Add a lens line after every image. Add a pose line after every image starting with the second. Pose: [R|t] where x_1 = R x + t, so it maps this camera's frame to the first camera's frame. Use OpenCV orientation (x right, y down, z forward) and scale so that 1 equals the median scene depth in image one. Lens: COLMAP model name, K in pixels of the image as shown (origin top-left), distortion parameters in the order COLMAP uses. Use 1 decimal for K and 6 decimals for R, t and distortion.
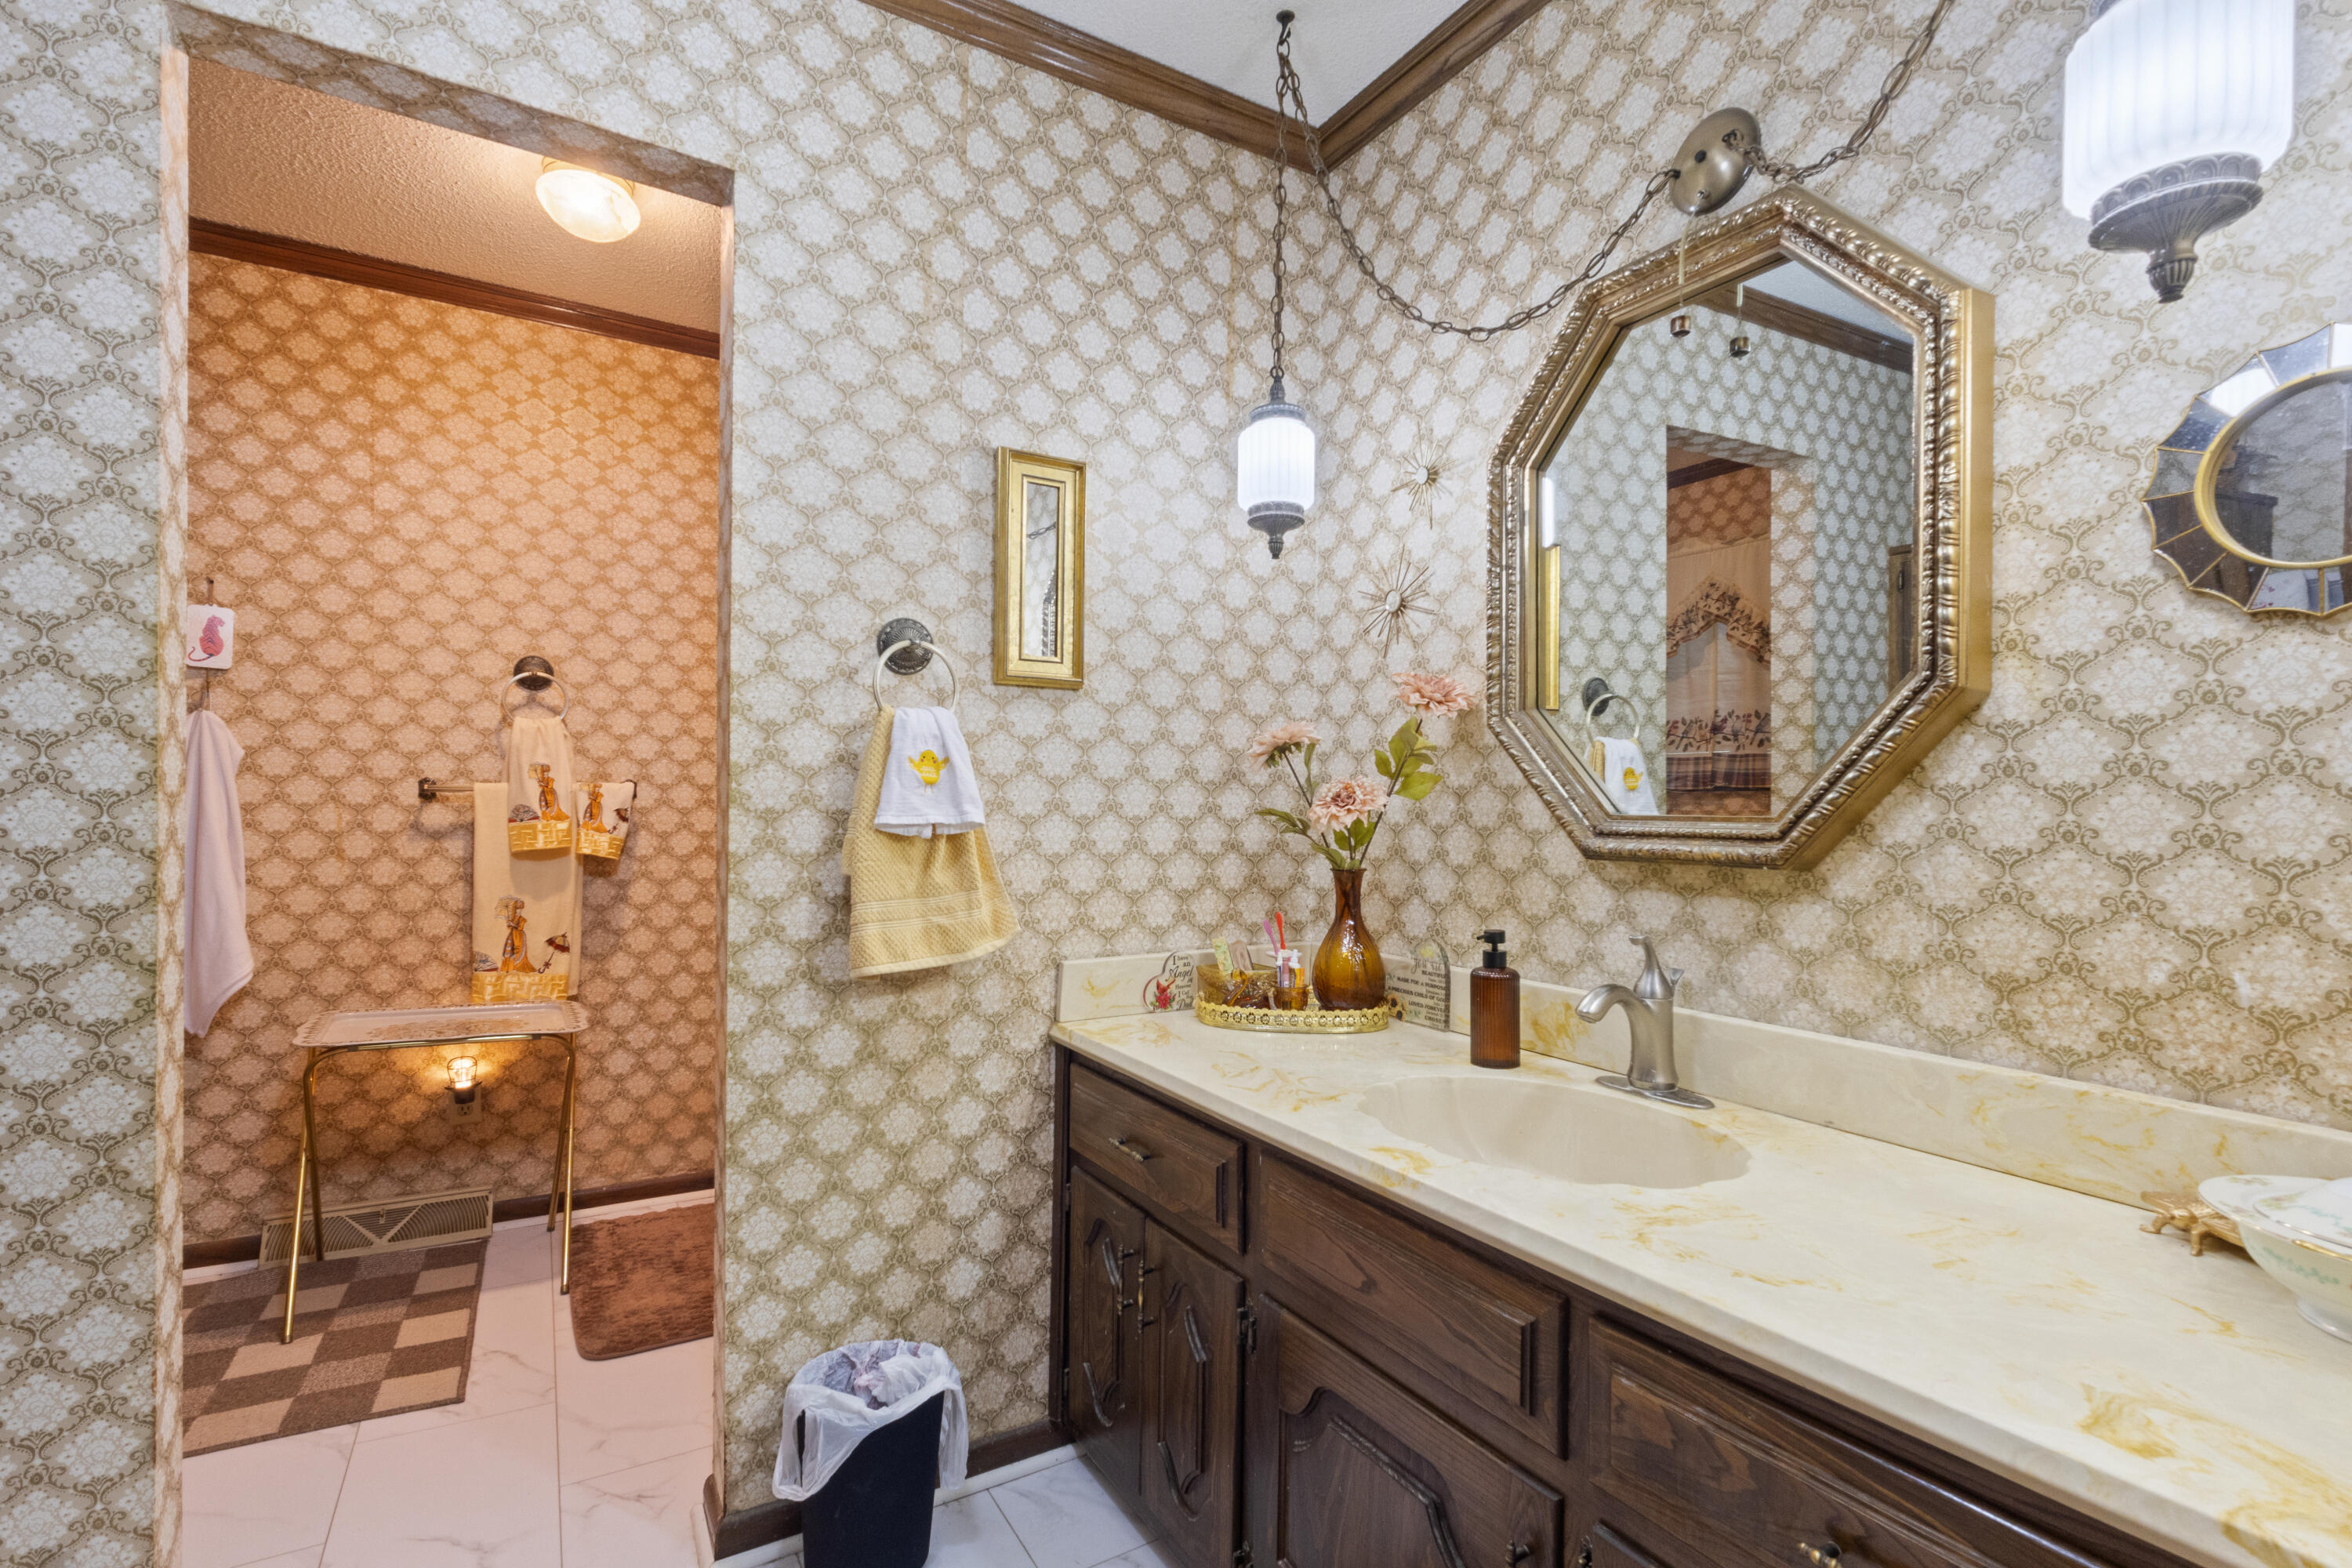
lens RADIAL K [[1092.0, 0, 1181.7], [0, 1092.0, 803.2], [0, 0, 1]] dist [-0.002660, 0.000898]
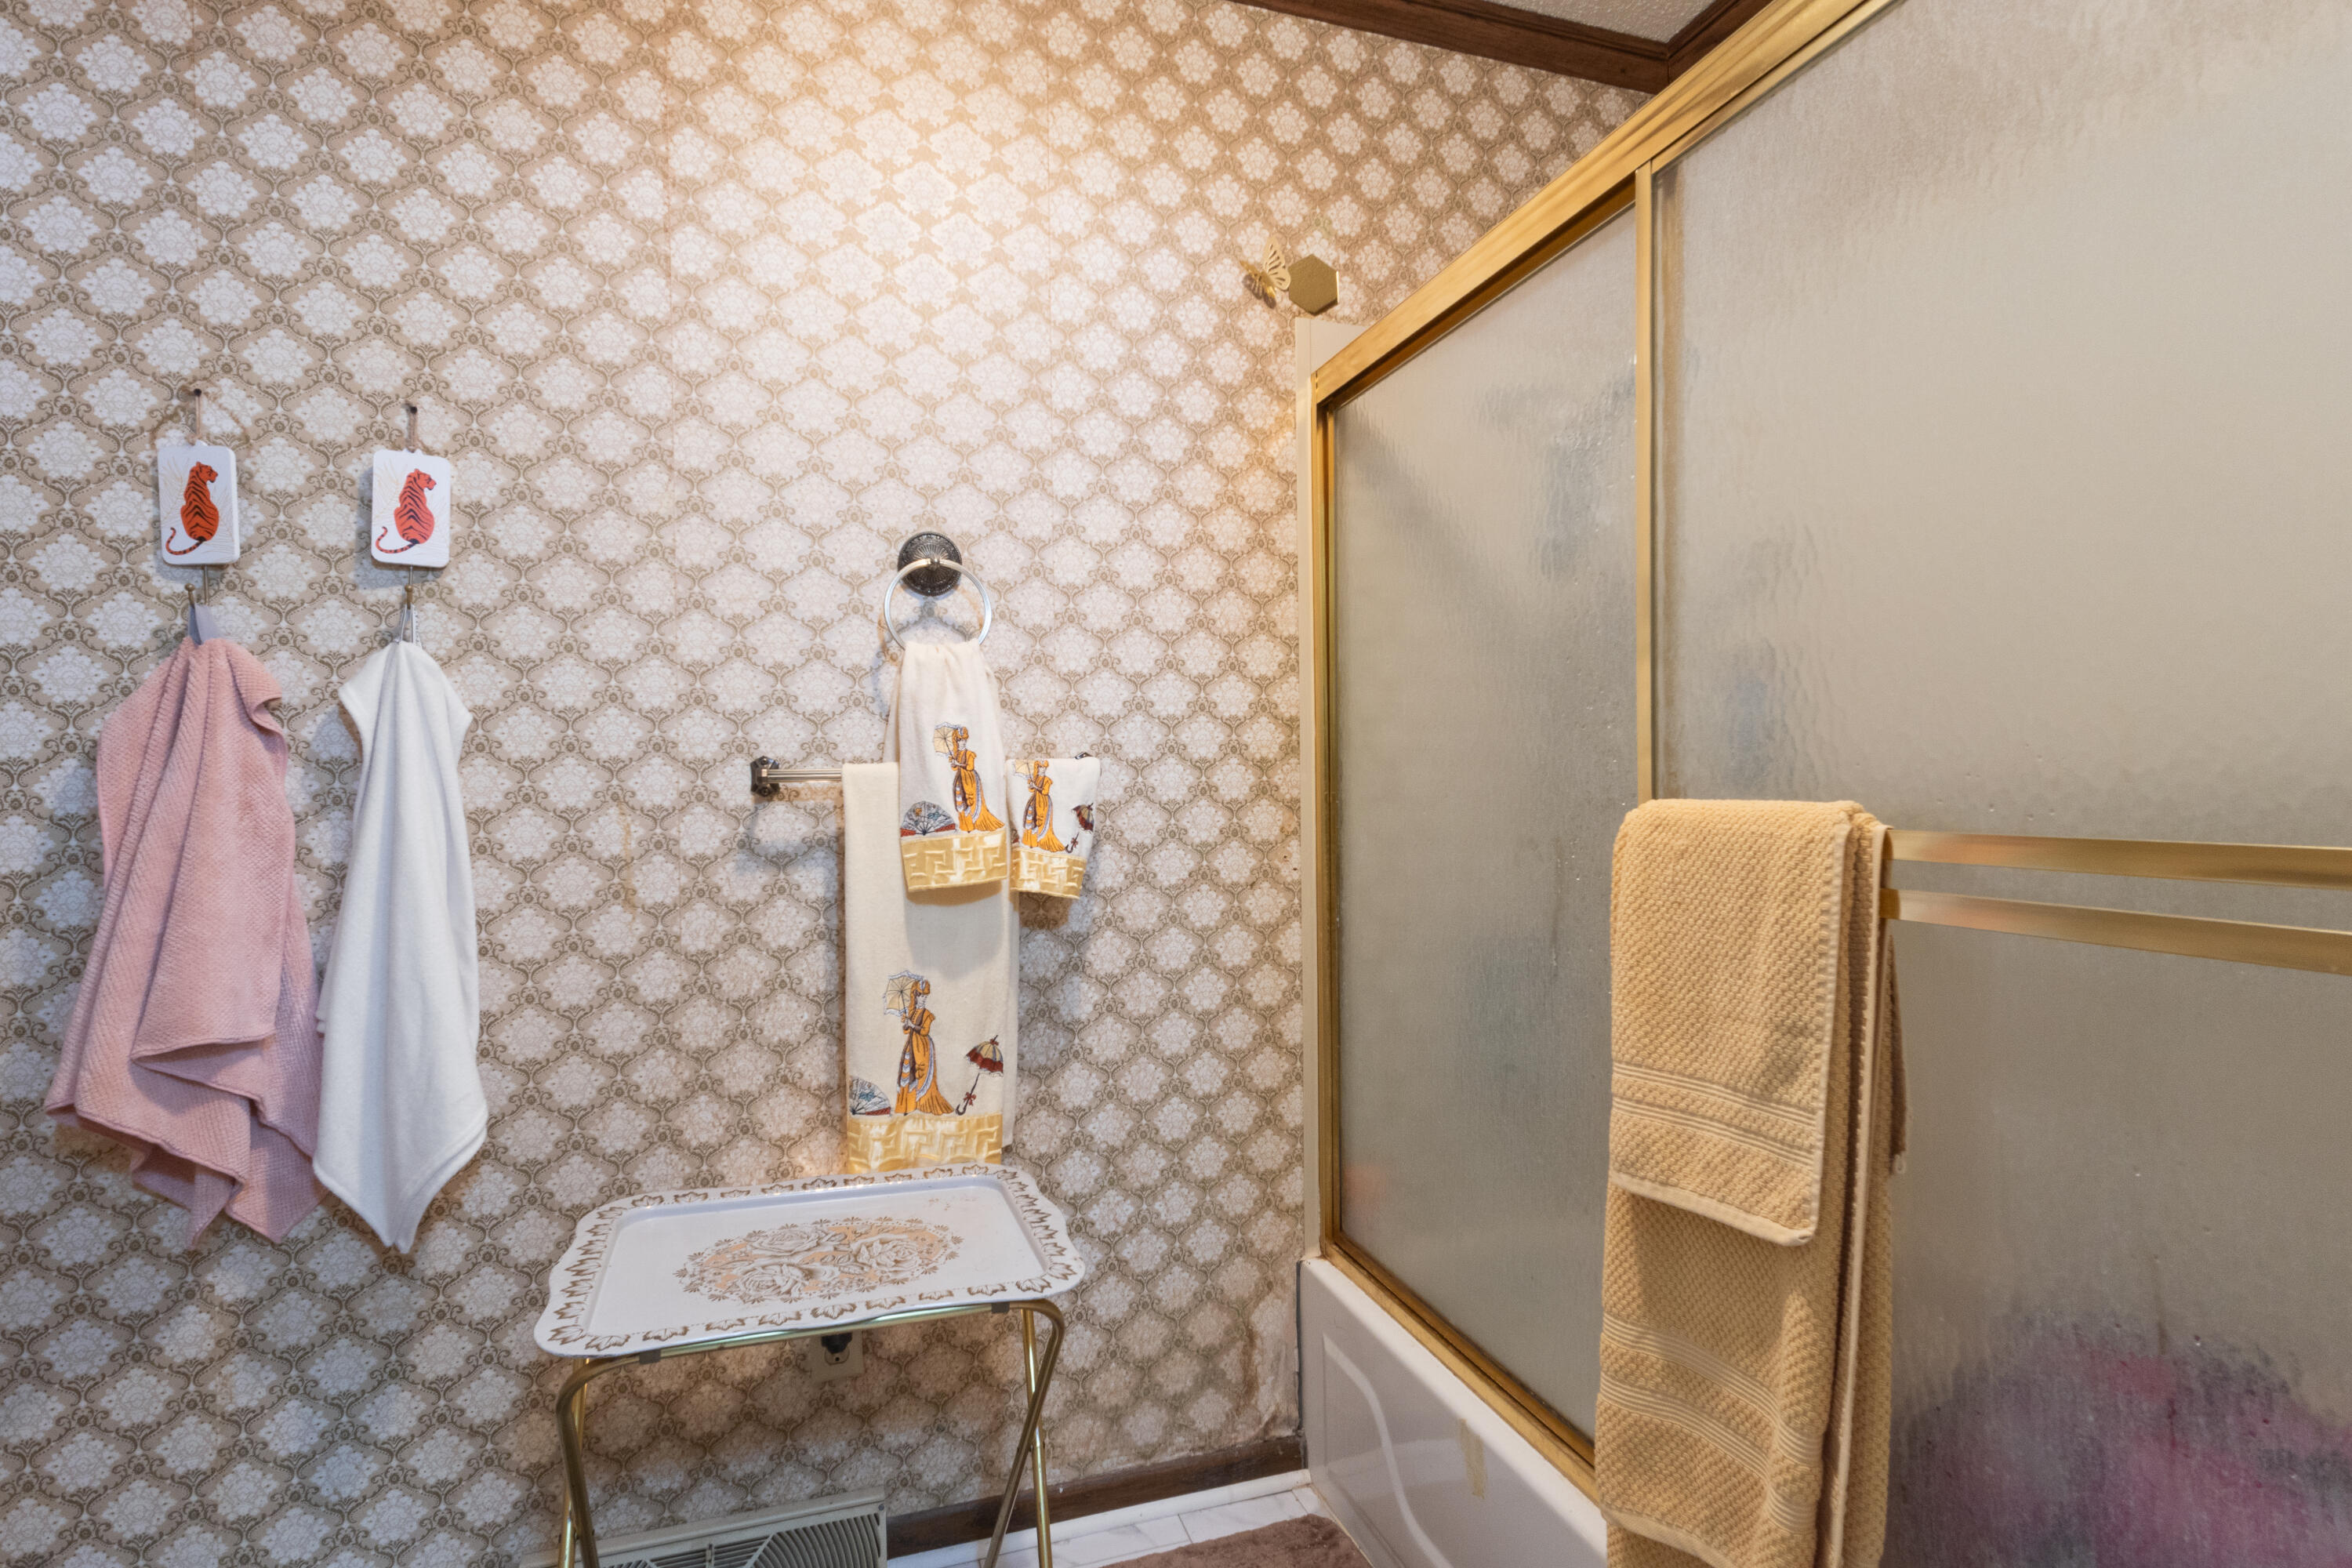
lens RADIAL K [[1092.0, 0, 1168.6], [0, 1092.0, 776.3], [0, 0, 1]] dist [-0.002660, 0.000898]
pose [[0.977144, -0.022012, -0.211436, -0.372164], [0.021602, 0.999758, -0.004249, -0.006706], [0.211478, -0.000415, 0.977383, 0.498607]]
